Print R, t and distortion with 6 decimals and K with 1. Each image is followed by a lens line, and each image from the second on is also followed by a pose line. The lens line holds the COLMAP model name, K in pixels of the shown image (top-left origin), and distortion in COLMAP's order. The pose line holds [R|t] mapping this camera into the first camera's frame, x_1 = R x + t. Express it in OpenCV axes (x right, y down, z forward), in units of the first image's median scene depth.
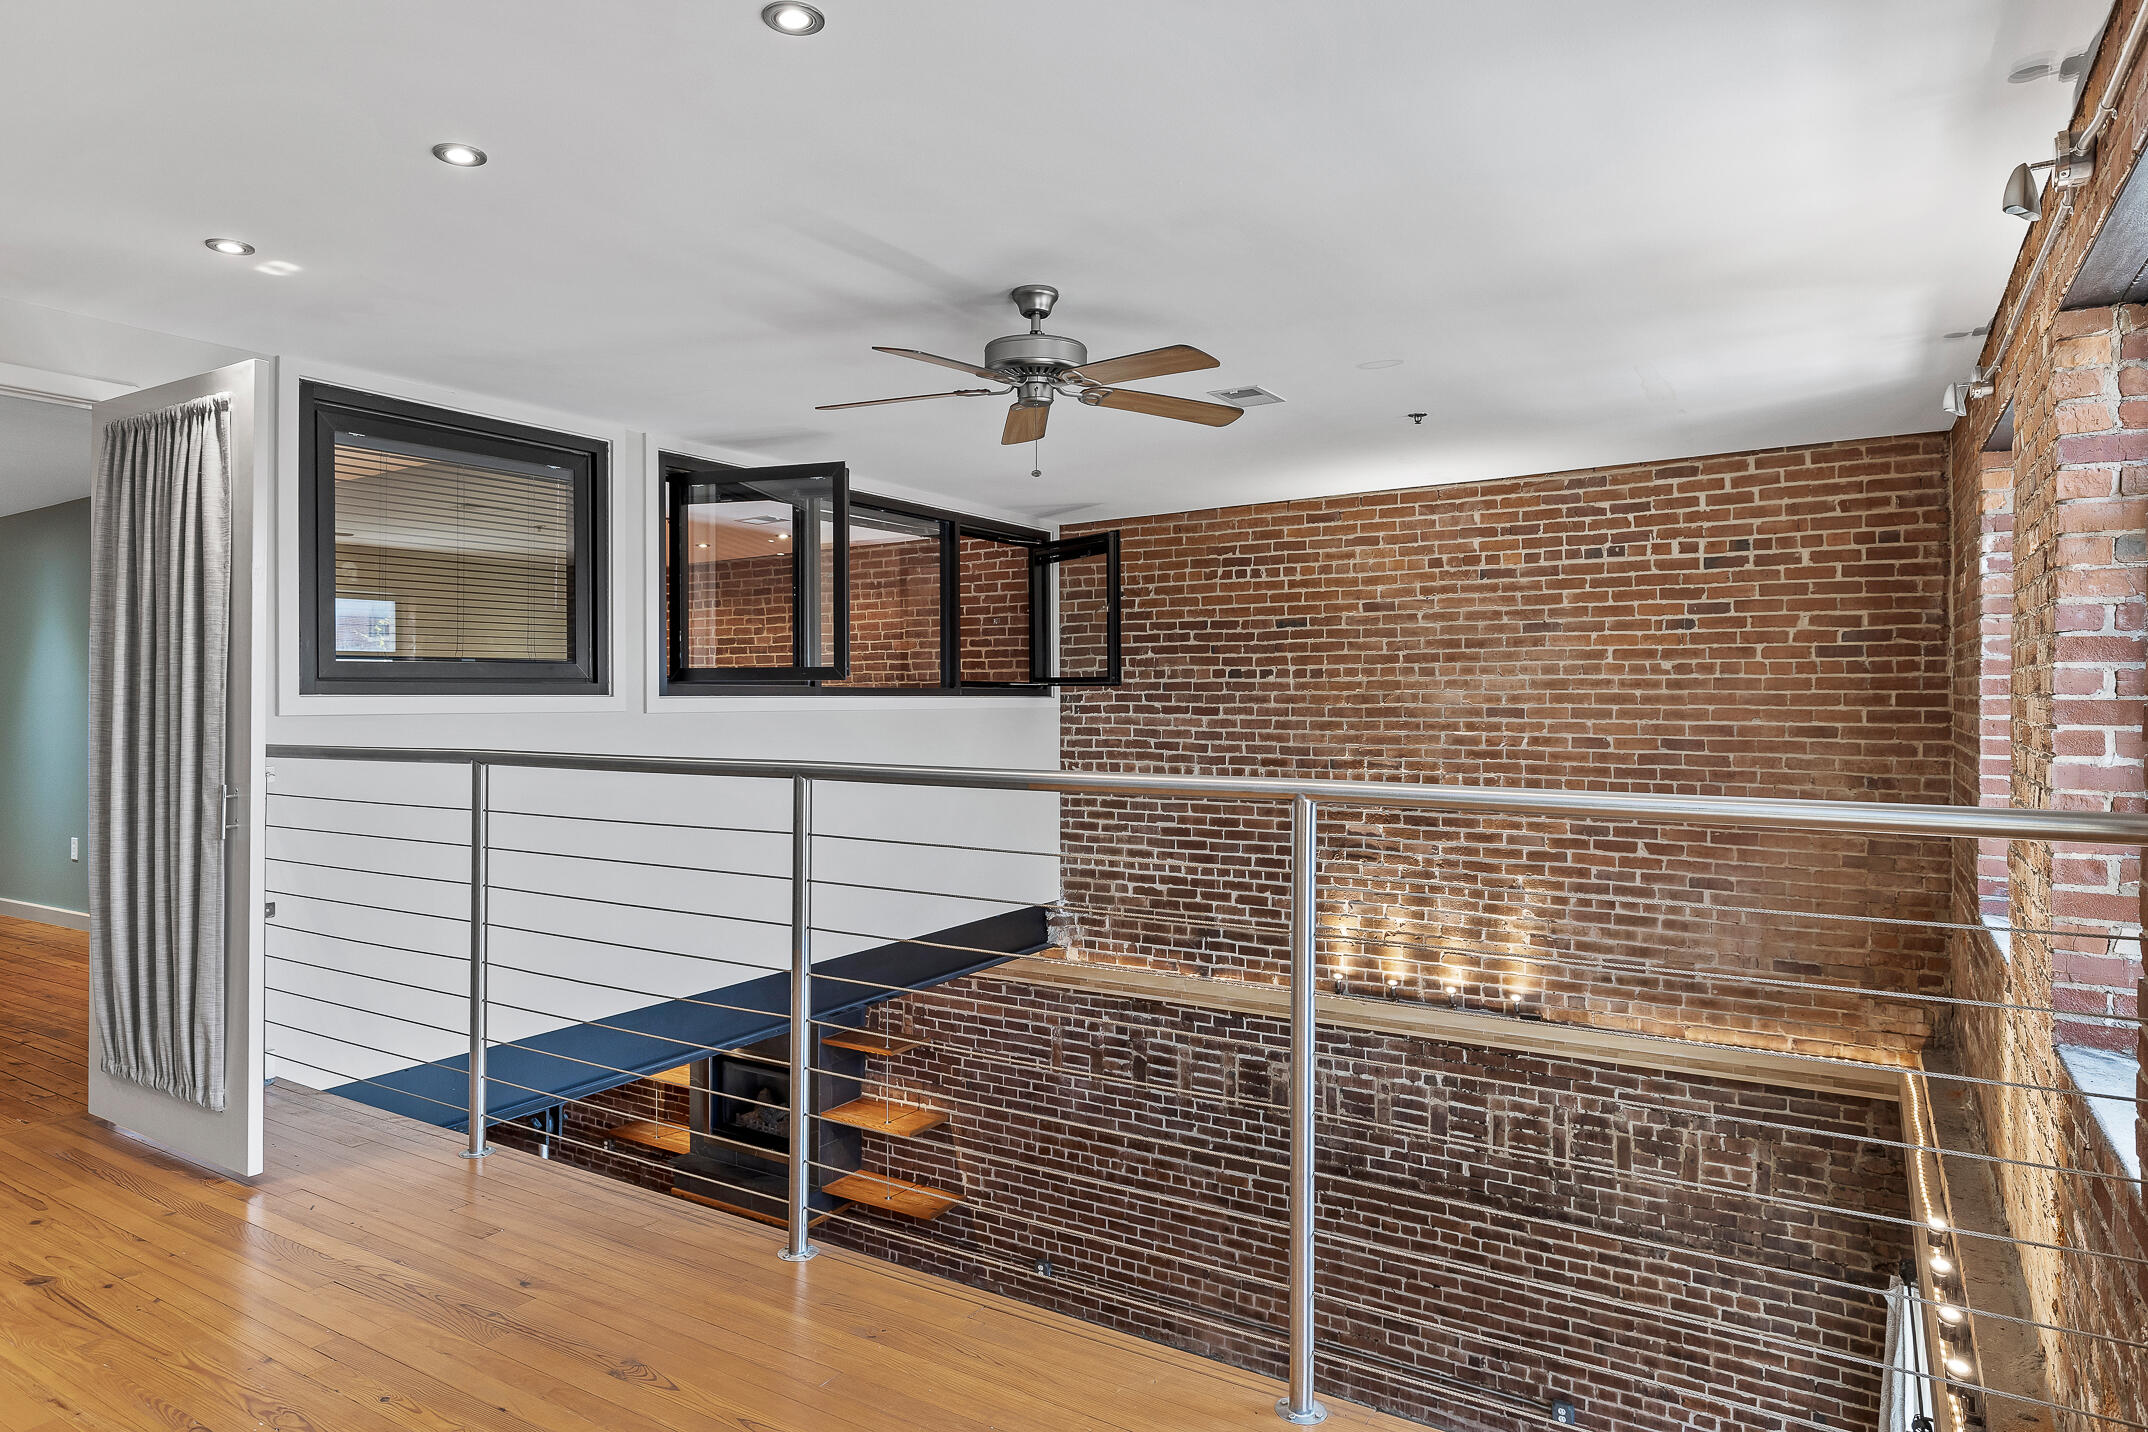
lens RADIAL K [[1266.4, 0, 1078.1], [0, 1266.4, 692.4], [0, 0, 1]] dist [0.004012, 0.000048]
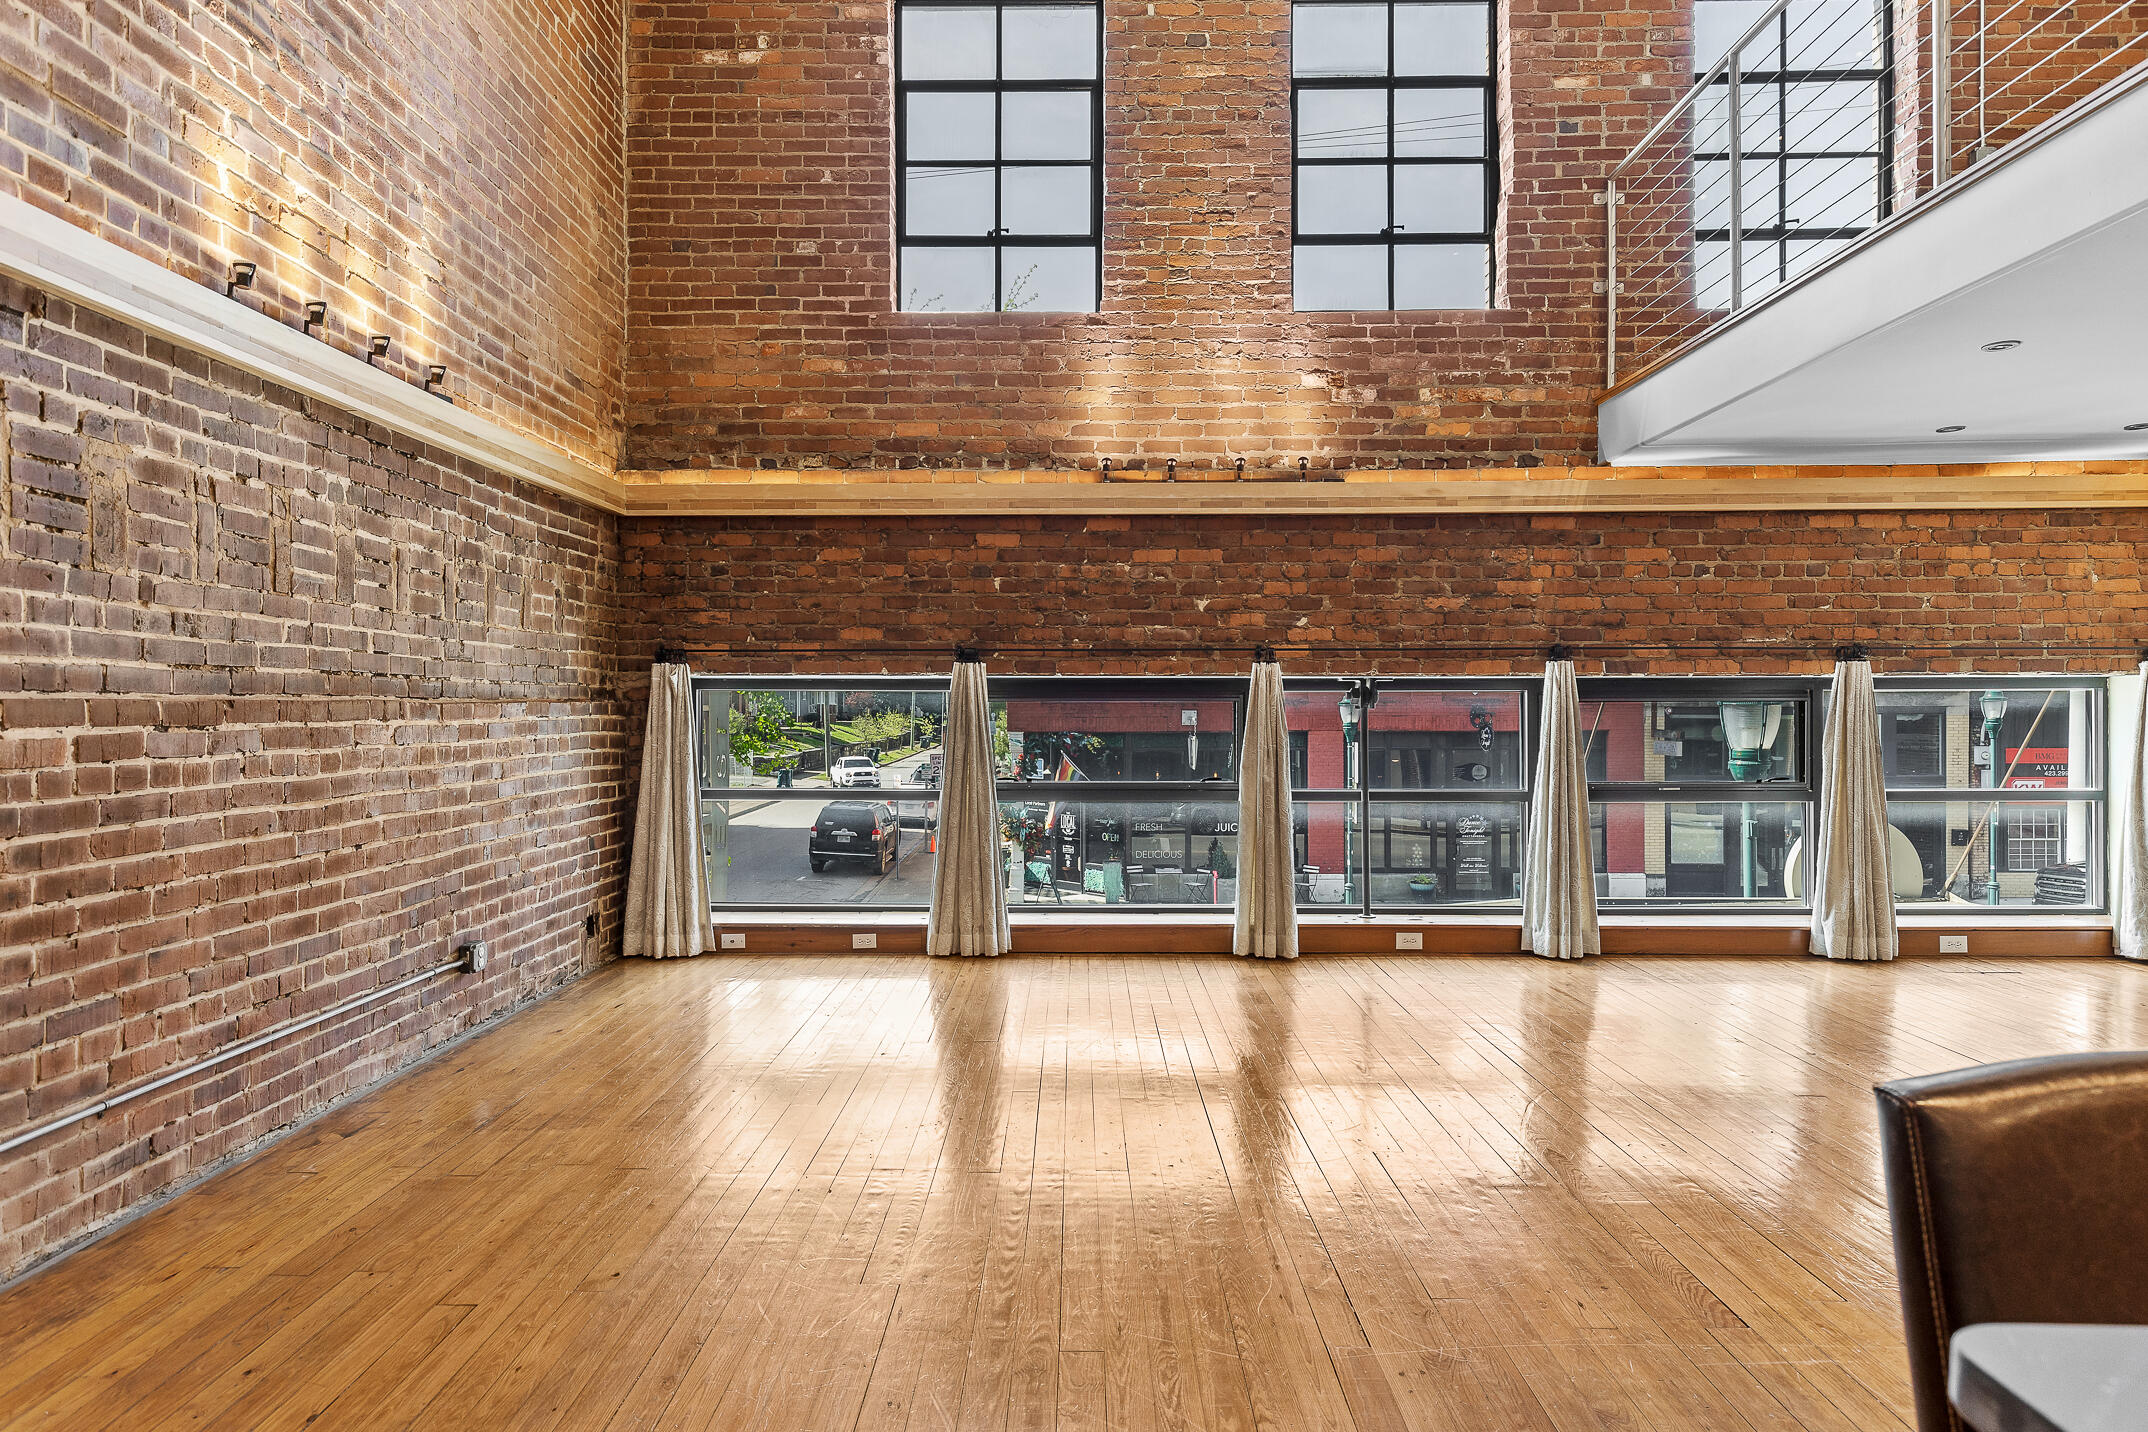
lens RADIAL K [[1234.9, 0, 1061.7], [0, 1234.9, 714.6], [0, 0, 1]] dist [0.008633, -0.000994]
pose [[-0.505641, -0.003979, 0.862735, -0.393756], [-0.003008, 0.999991, 0.002849, 0.440424], [-0.862738, -0.001154, -0.505649, 1.095549]]
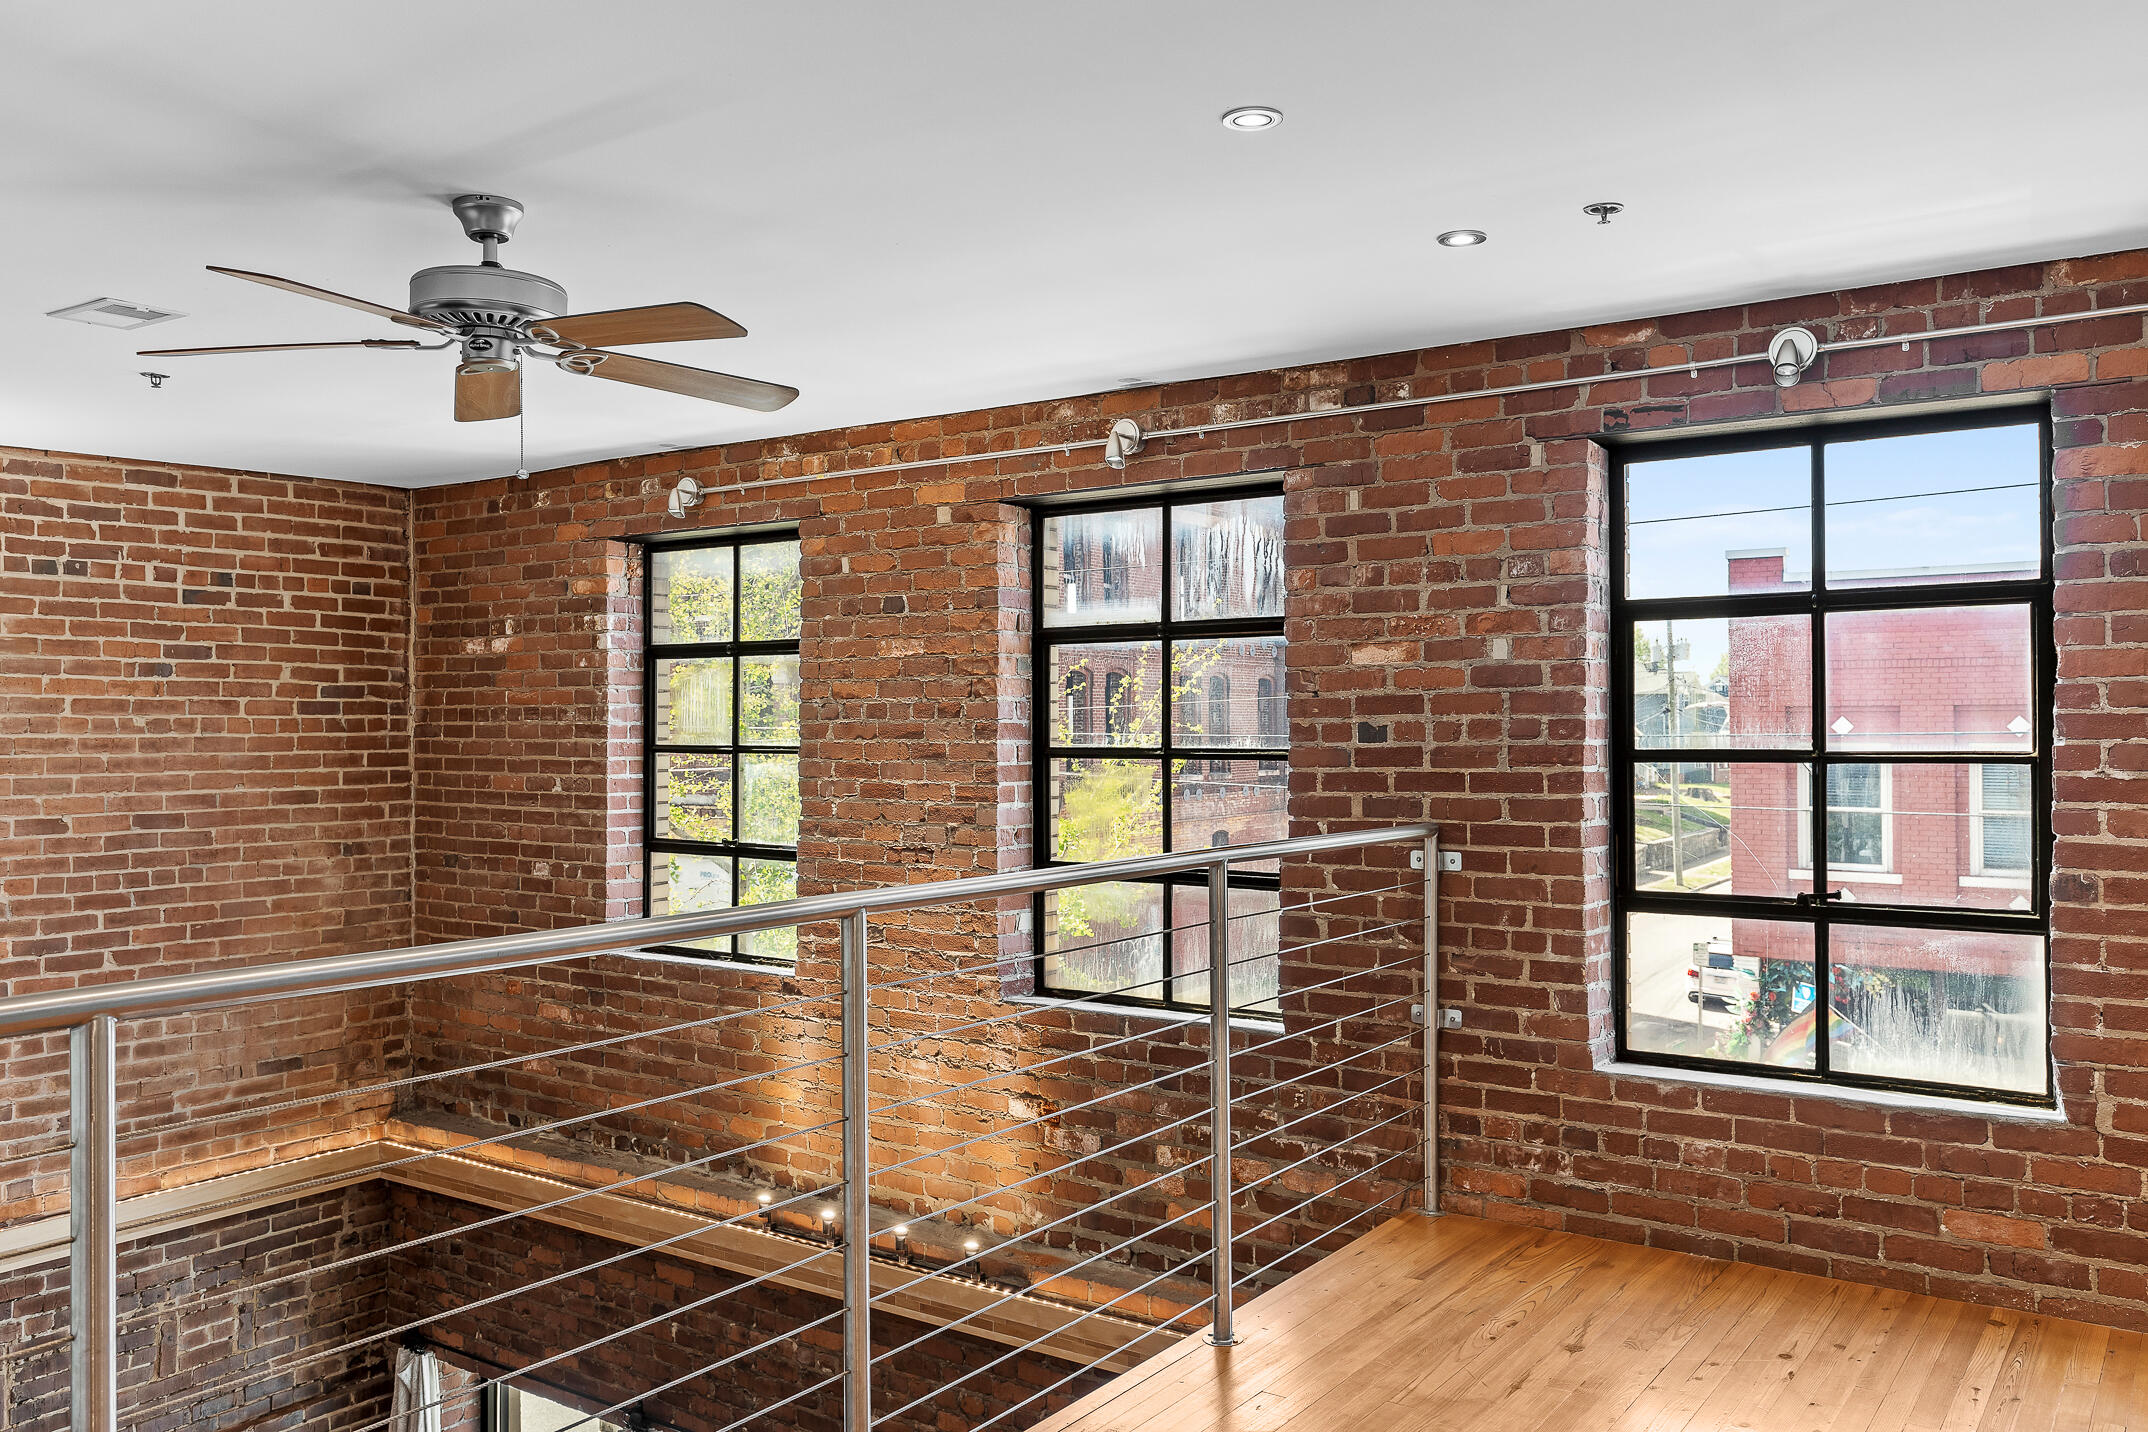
lens RADIAL K [[1657.1, 0, 1074.0], [0, 1657.1, 716.0], [0, 0, 1]] dist [0.002670, -0.002581]
pose [[0.069434, 0.003815, 0.997579, -0.518692], [0.000735, 0.999992, -0.003876, -0.020200], [-0.997586, 0.001002, 0.069430, 0.350530]]
